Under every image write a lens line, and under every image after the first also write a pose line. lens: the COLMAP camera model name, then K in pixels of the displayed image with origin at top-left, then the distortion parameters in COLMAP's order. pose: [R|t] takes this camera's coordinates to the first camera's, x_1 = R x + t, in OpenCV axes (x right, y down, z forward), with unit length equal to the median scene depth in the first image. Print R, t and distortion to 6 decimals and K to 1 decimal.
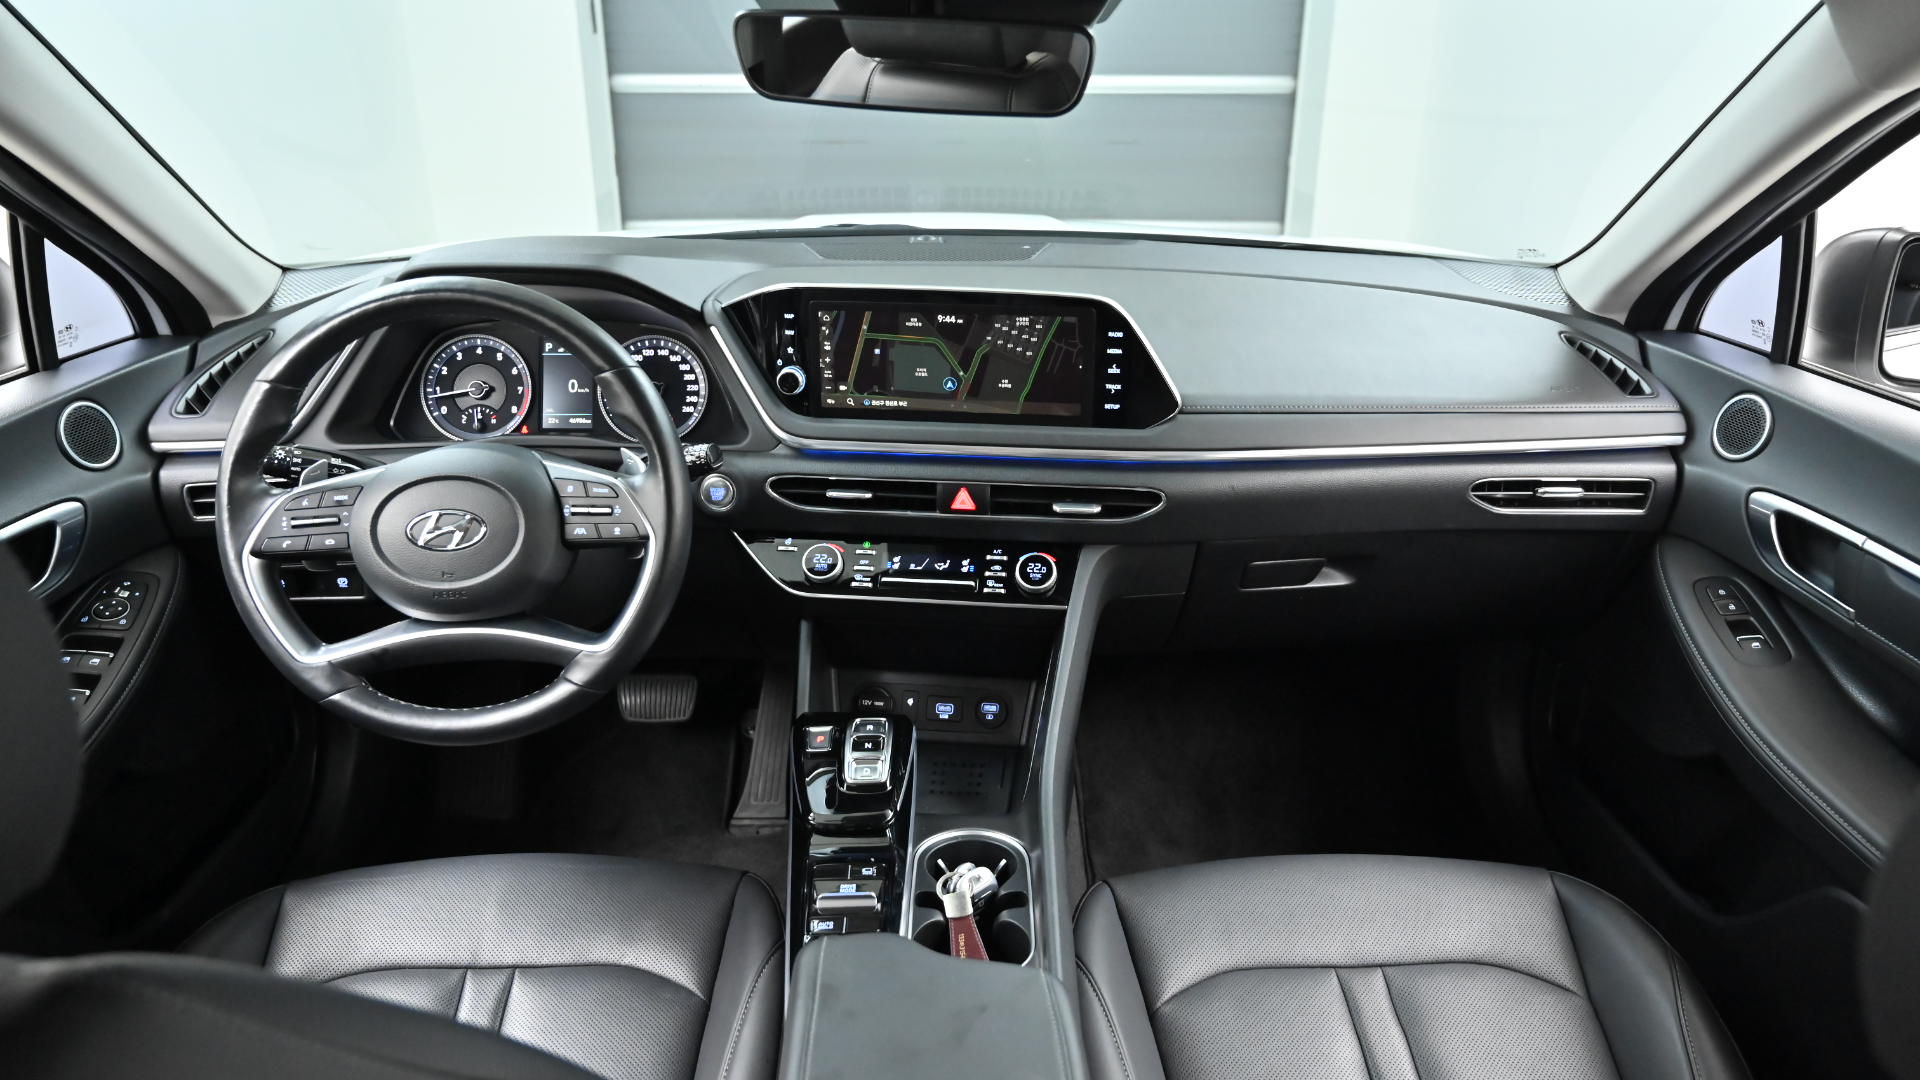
lens RADIAL K [[1357.9, 0, 959.0], [0, 1357.9, 537.6], [0, 0, 1]] dist [0.002980, -0.005446]
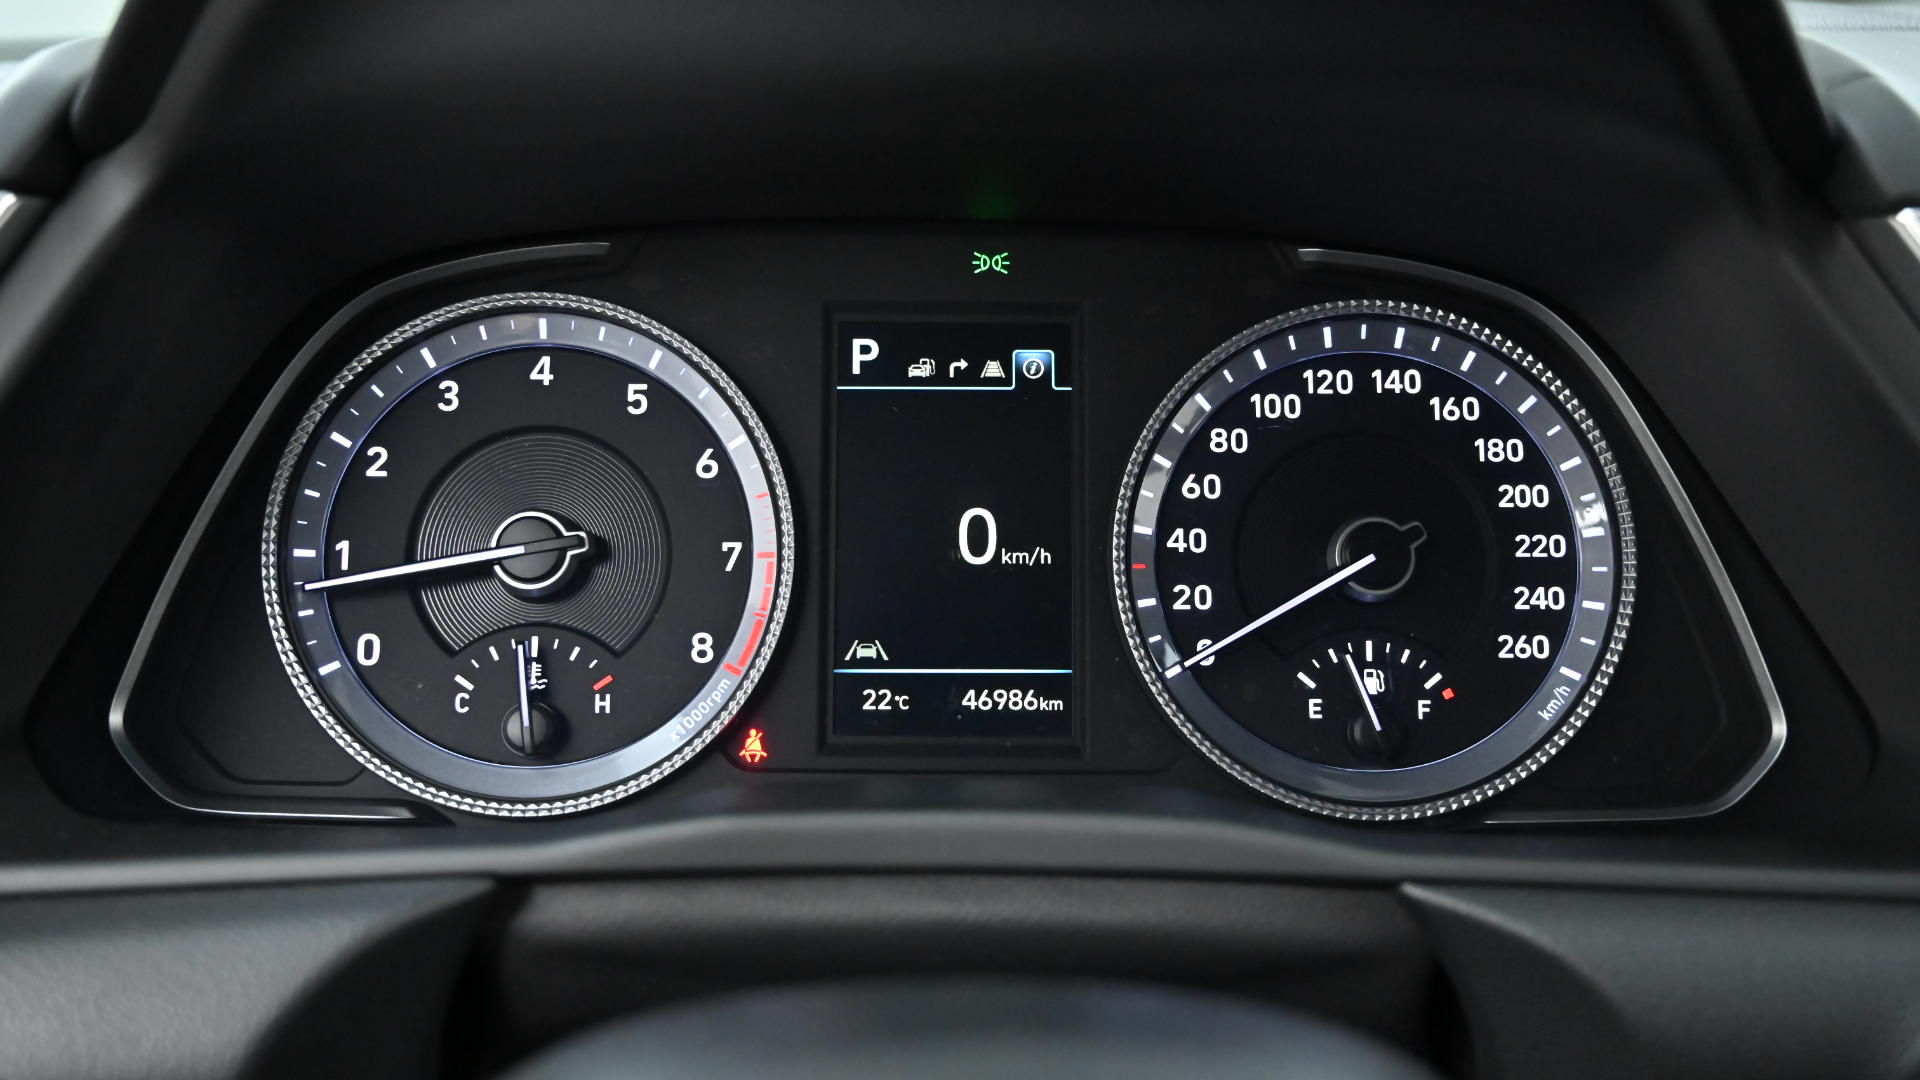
lens RADIAL K [[1972.8, 0, 966.0], [0, 1972.8, 543.4], [0, 0, 1]] dist [-0.025776, 0.000000]
pose [[0.999994, 0.002264, 0.002437, -0.312297], [-0.001980, 0.993823, -0.110956, -0.083144], [-0.002673, 0.110951, 0.993822, 0.755443]]
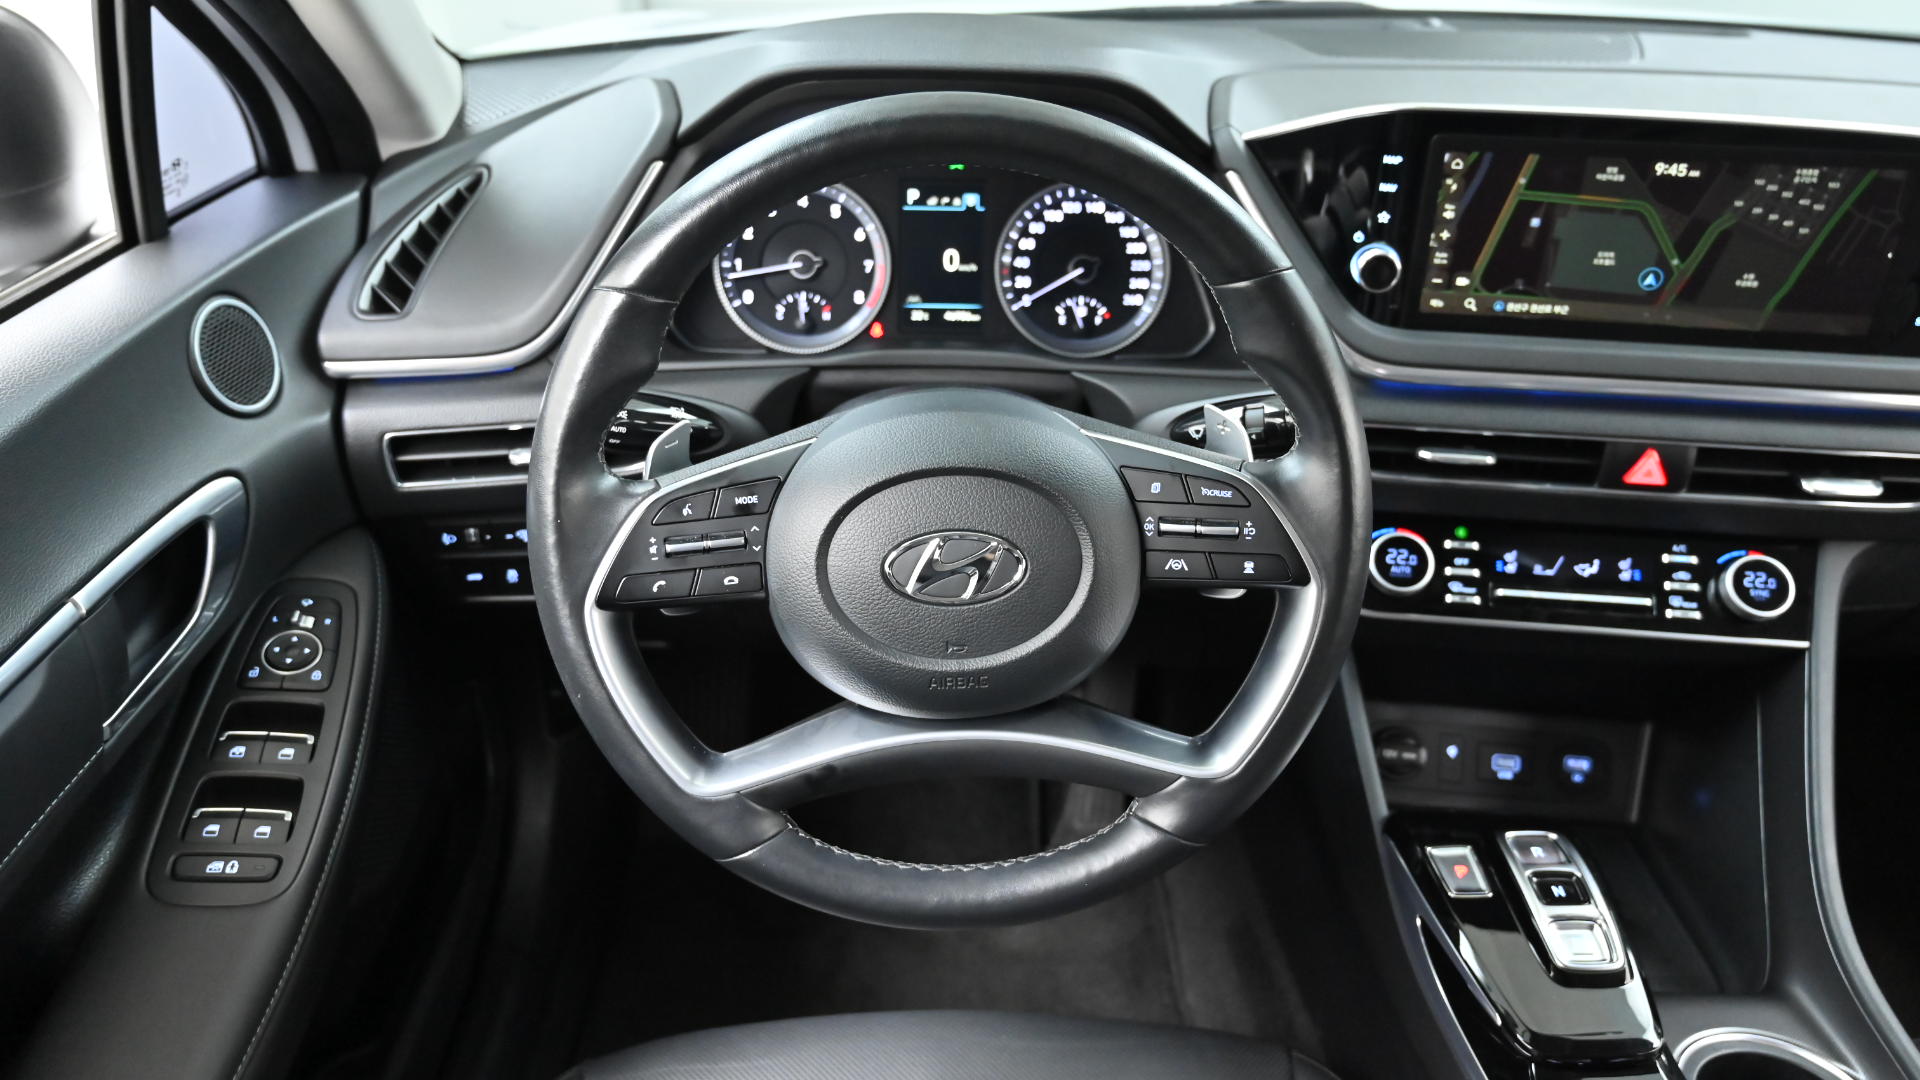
lens RADIAL K [[1469.5, 0, 955.8], [0, 1469.5, 547.2], [0, 0, 1]] dist [-0.004093, 0.009115]
pose [[0.999898, 0.011113, 0.009013, -0.312235], [-0.012196, 0.991351, 0.130671, -0.074947], [-0.007483, -0.130768, 0.991385, 0.334249]]
